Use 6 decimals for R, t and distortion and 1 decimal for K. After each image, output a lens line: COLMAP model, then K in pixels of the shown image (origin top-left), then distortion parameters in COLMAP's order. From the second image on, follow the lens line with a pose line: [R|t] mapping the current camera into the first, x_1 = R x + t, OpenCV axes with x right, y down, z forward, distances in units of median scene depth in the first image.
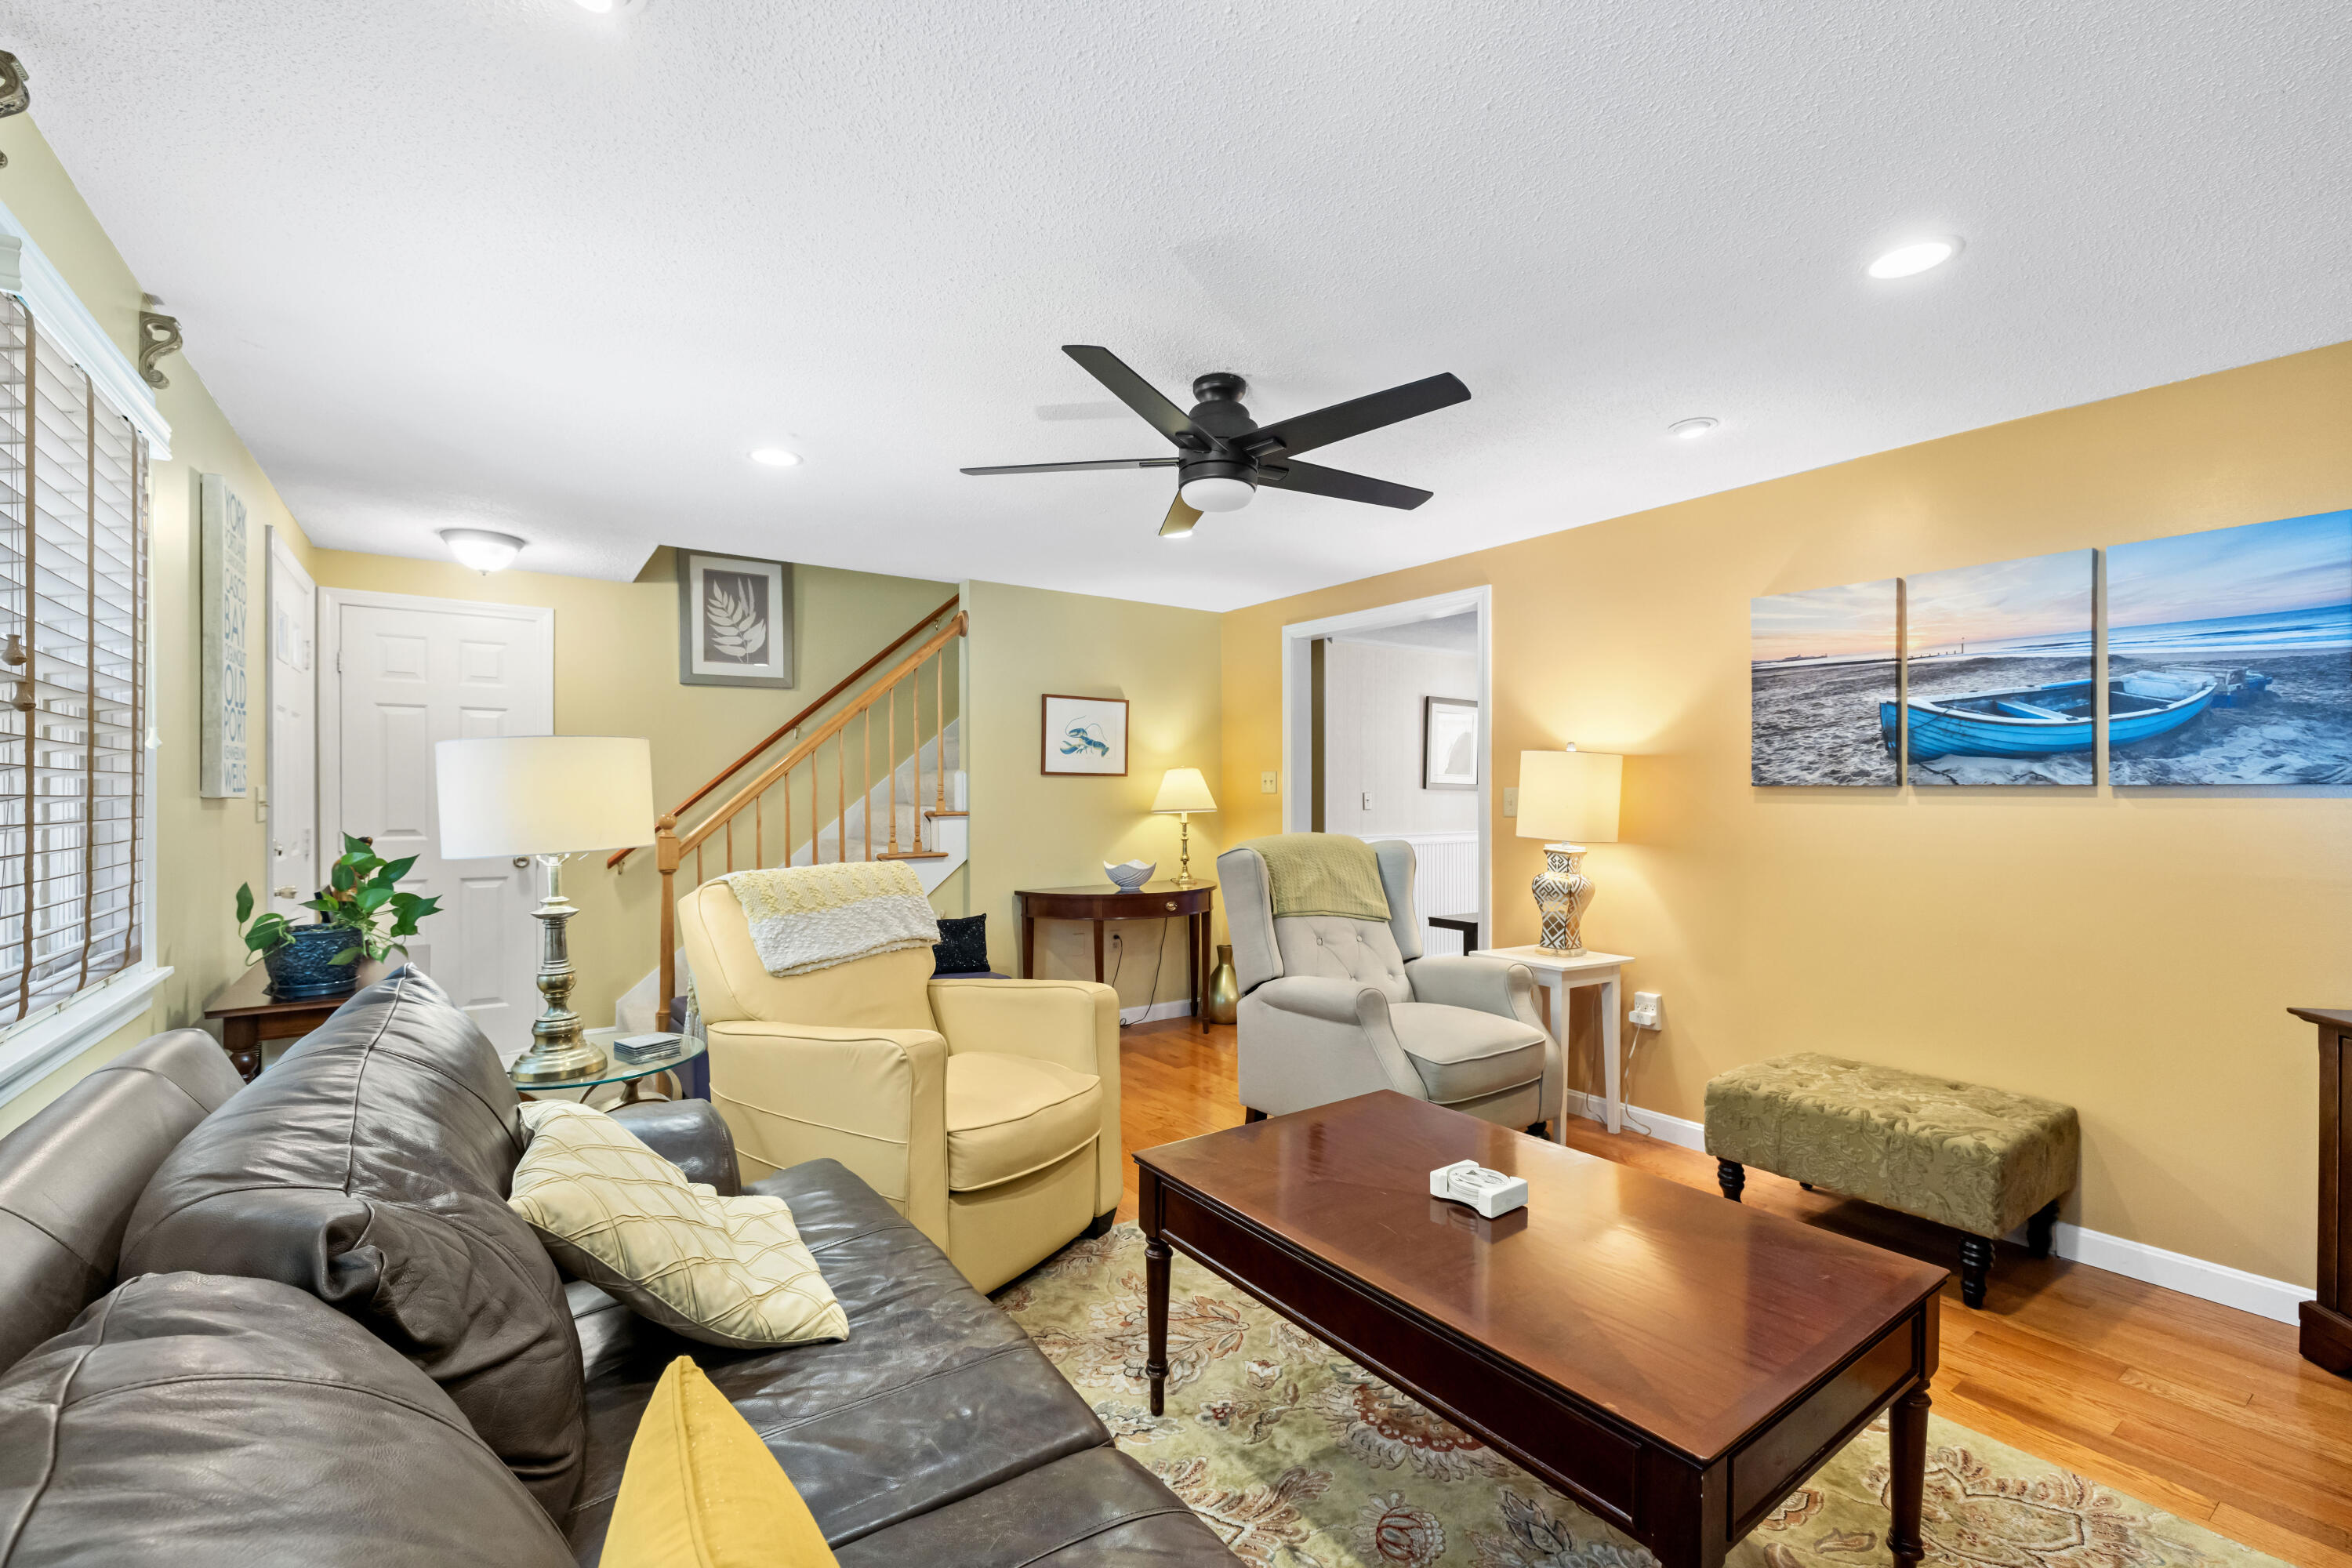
lens RADIAL K [[1005.2, 0, 1116.6], [0, 1005.2, 787.9], [0, 0, 1]] dist [-0.000562, -0.000163]
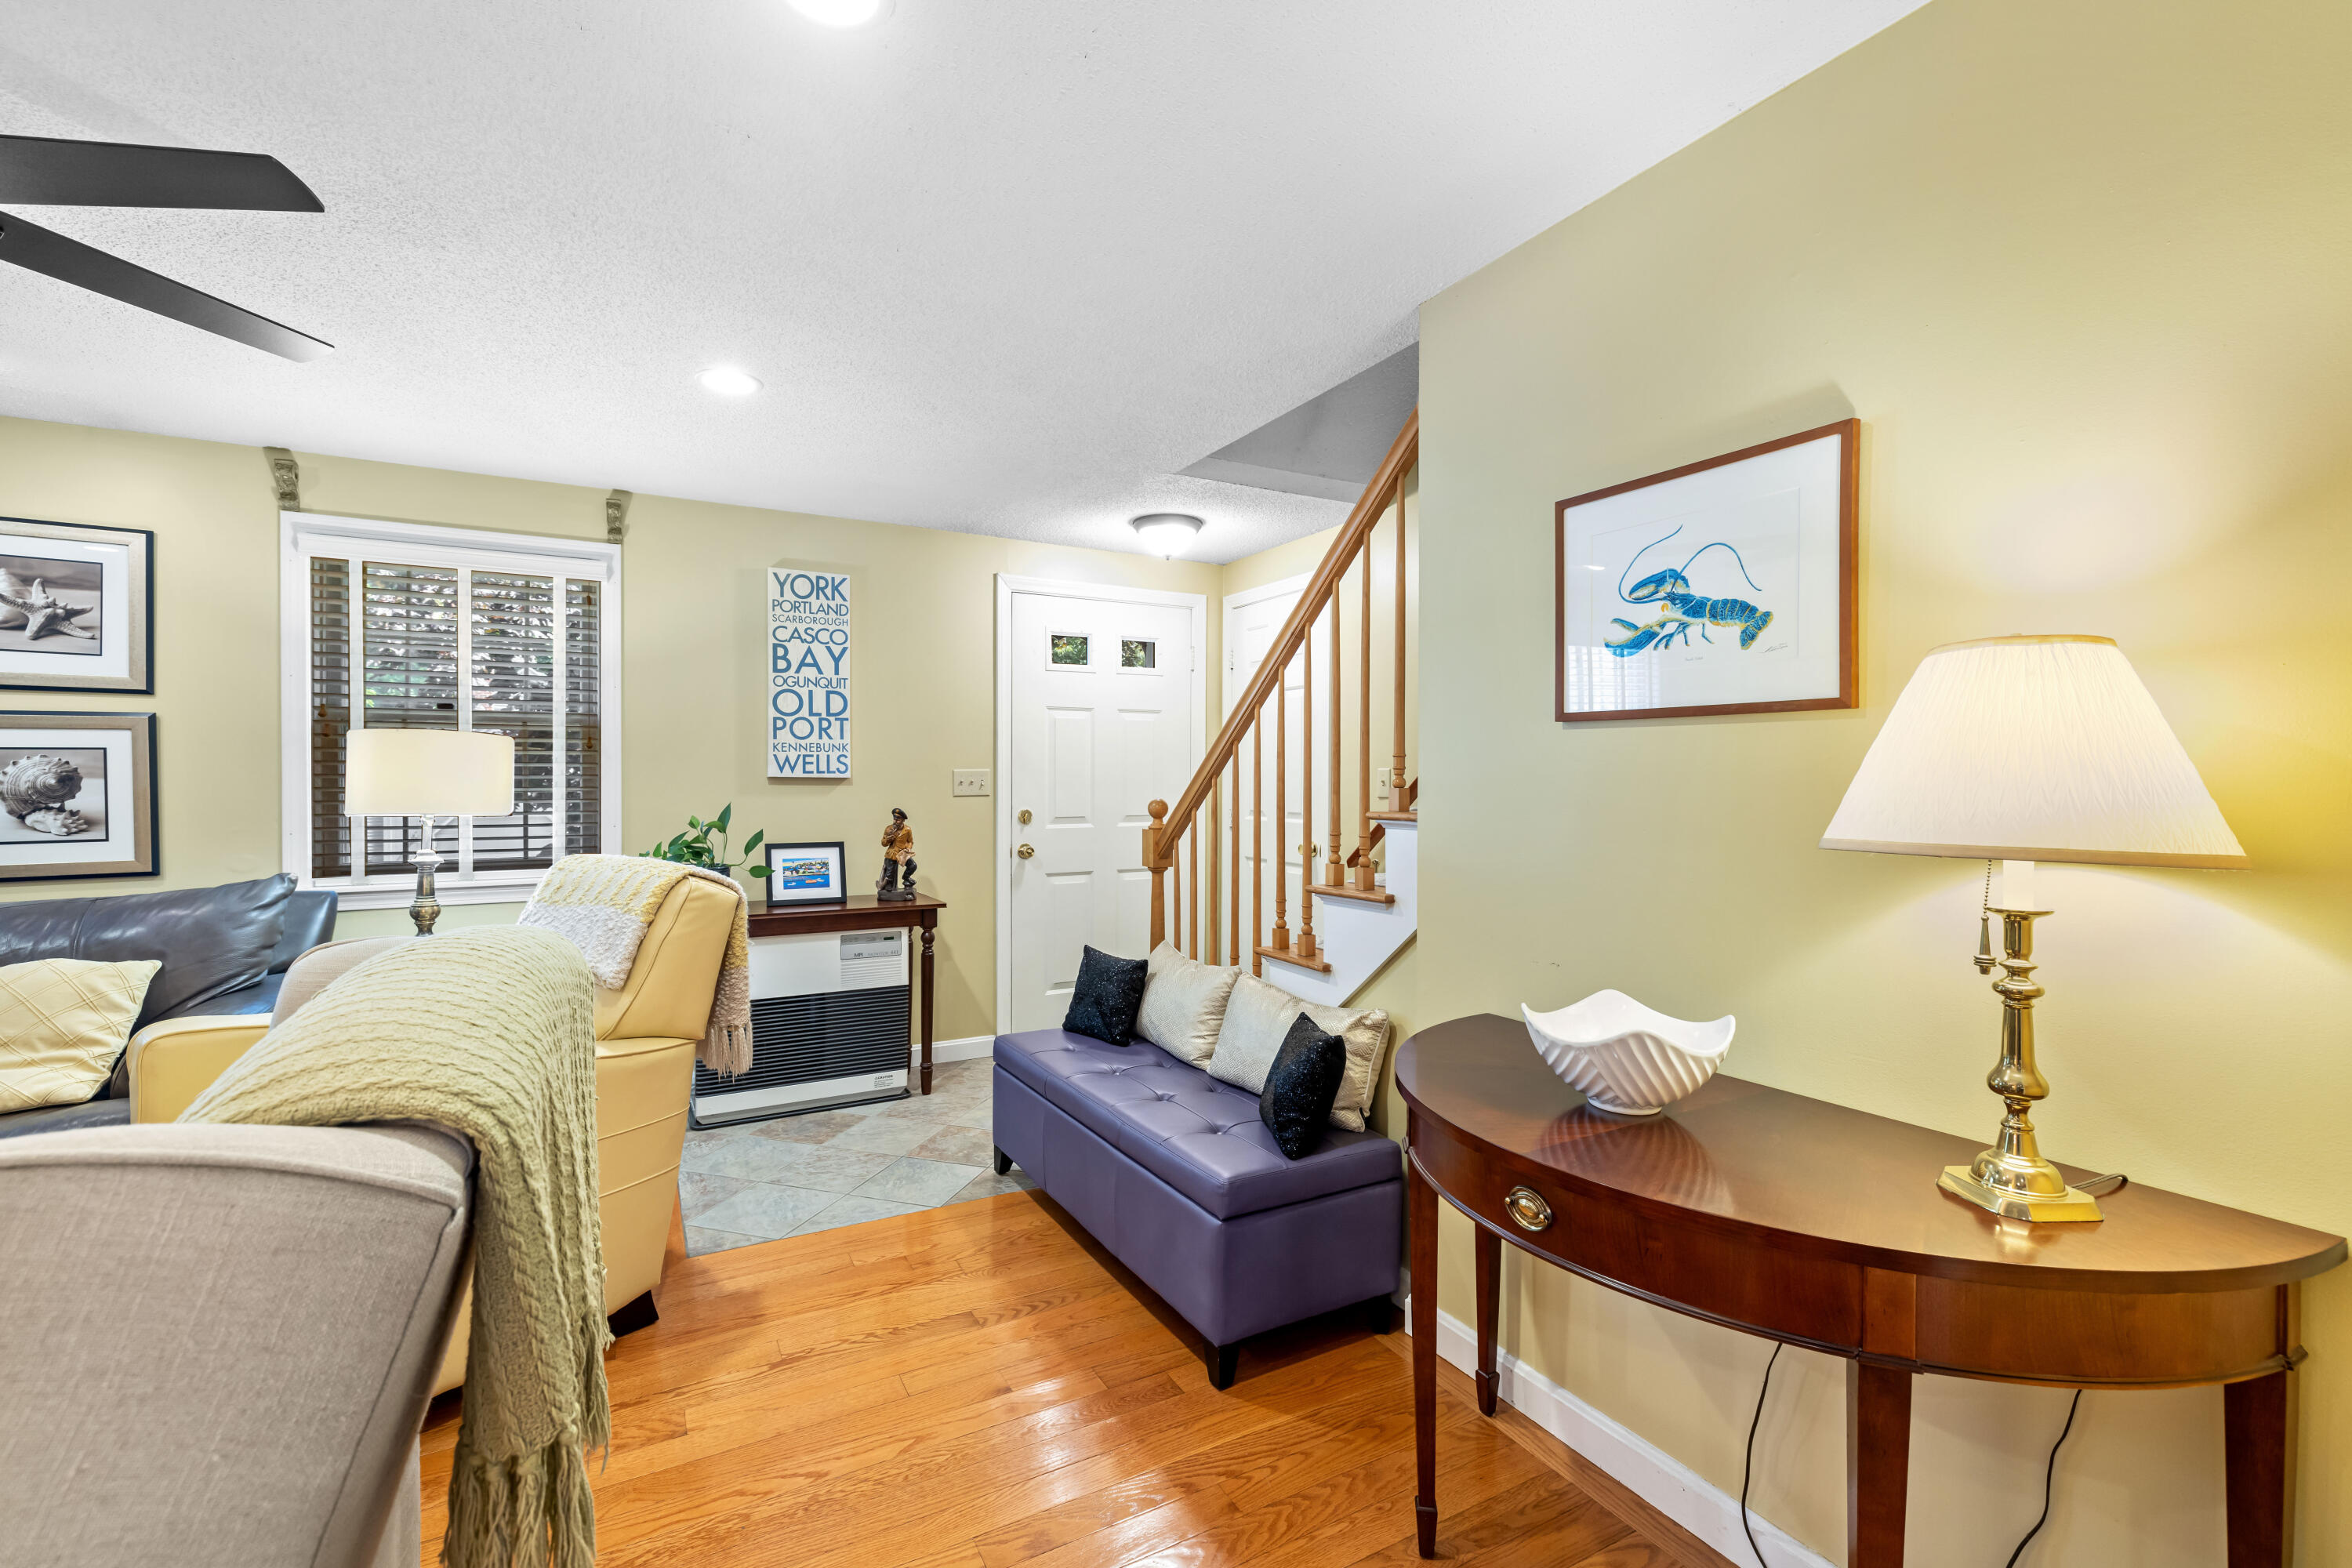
lens RADIAL K [[1005.2, 0, 1225.0], [0, 1005.2, 787.7], [0, 0, 1]] dist [-0.000562, -0.000163]
pose [[-0.028612, 0.014531, -0.999485, 0.515666], [0.000879, 0.999894, 0.014512, 0.009843], [0.999590, -0.000463, -0.028622, 1.543006]]
